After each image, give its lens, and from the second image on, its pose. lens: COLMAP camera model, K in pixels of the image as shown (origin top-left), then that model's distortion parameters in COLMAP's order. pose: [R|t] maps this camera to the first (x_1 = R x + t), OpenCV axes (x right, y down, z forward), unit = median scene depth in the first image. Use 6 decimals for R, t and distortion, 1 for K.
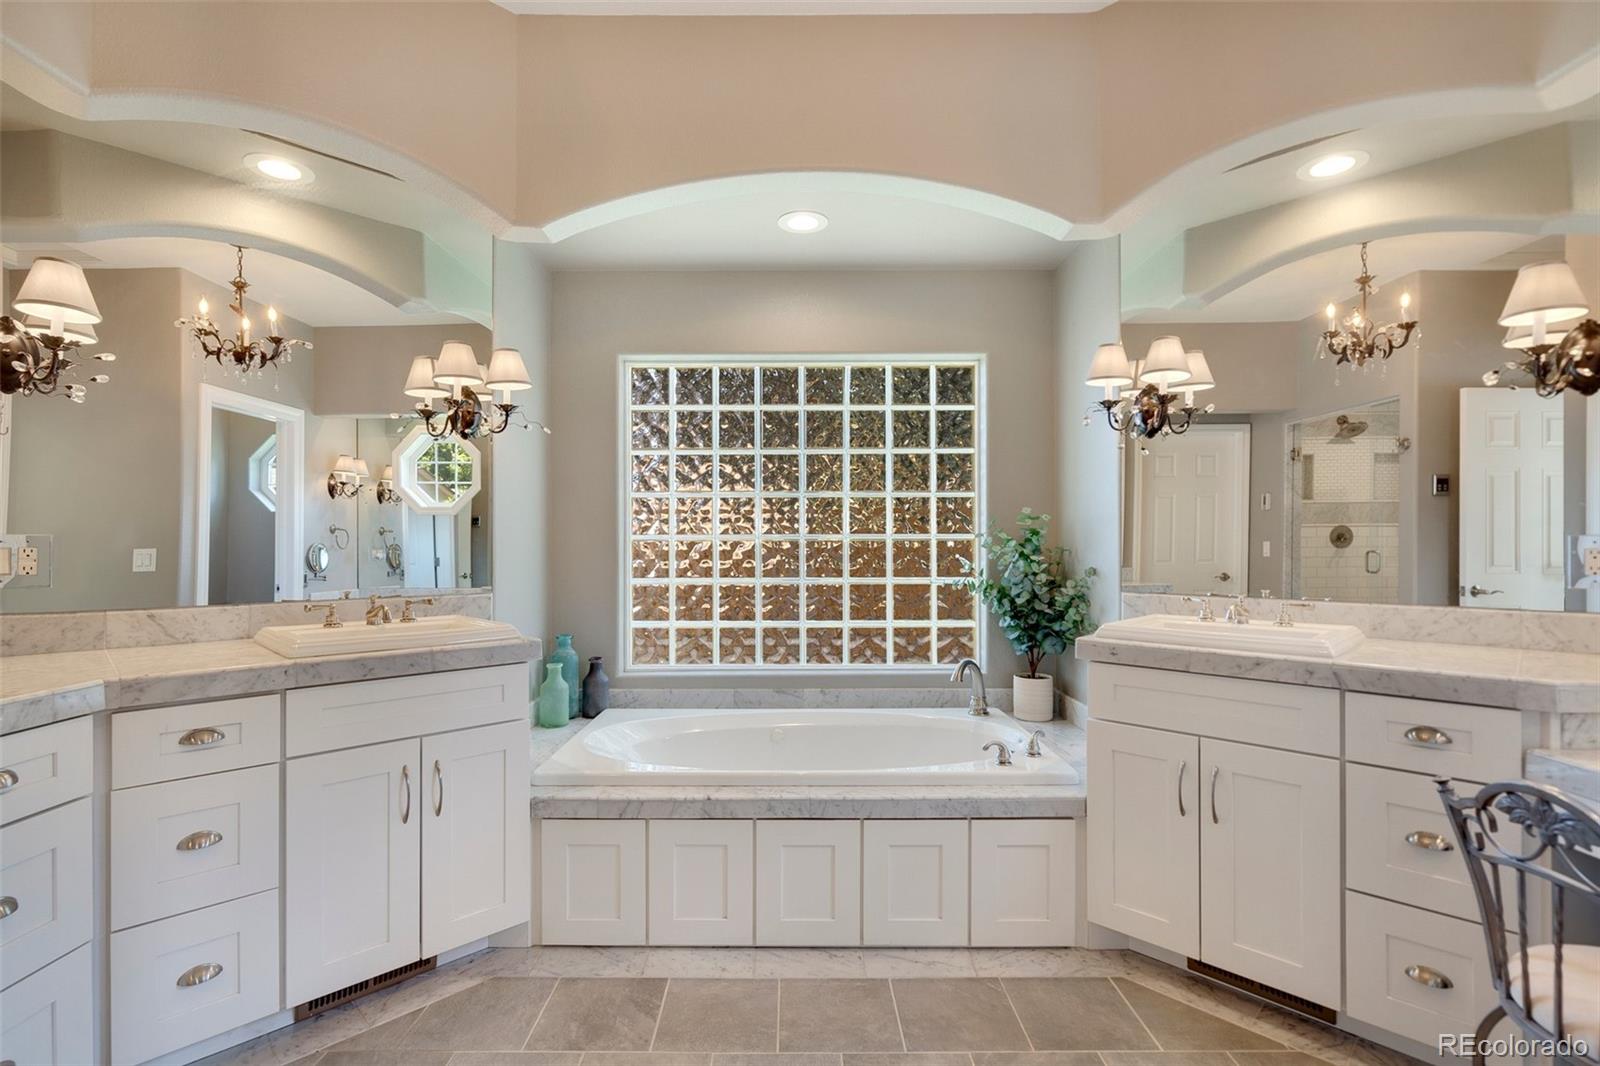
lens RADIAL K [[749.6, 0, 788.3], [0, 749.6, 539.3], [0, 0, 1]] dist [-0.000418, 0.000032]
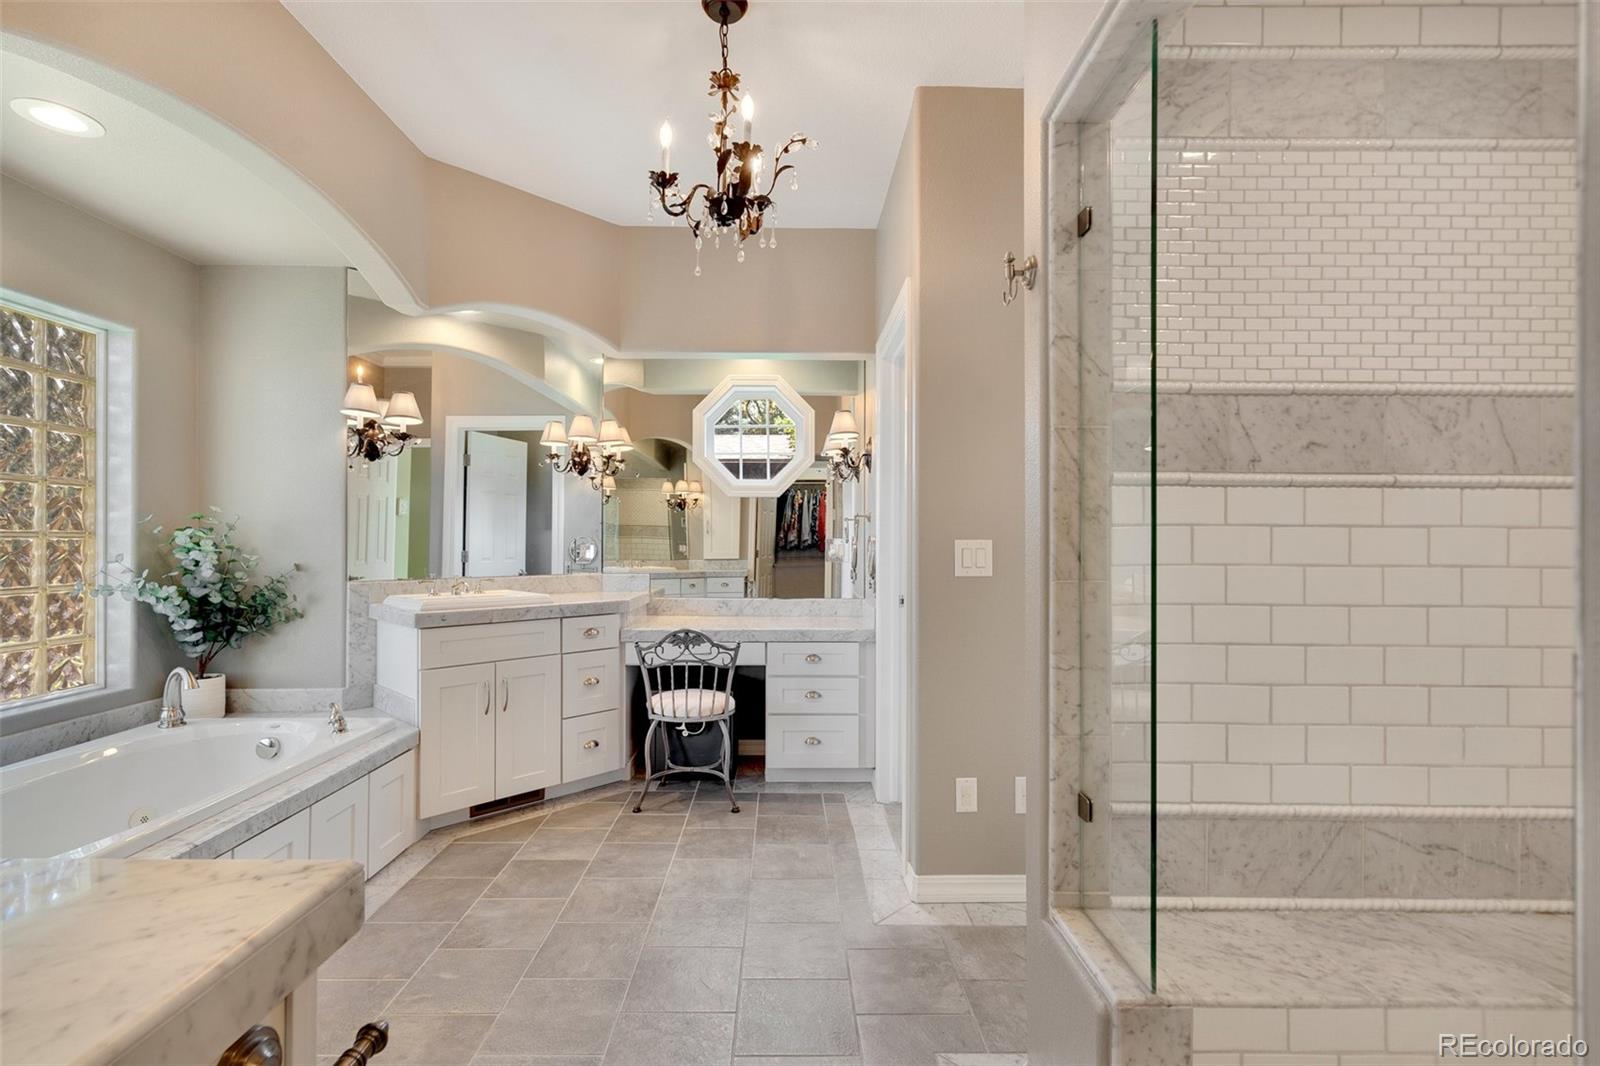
lens RADIAL K [[749.6, 0, 788.3], [0, 749.6, 539.3], [0, 0, 1]] dist [-0.000418, 0.000032]
pose [[-0.019827, 0.006781, 0.999780, -1.029947], [-0.003359, 0.999971, -0.006849, 0.006463], [-0.999798, -0.003494, -0.019804, 0.377979]]
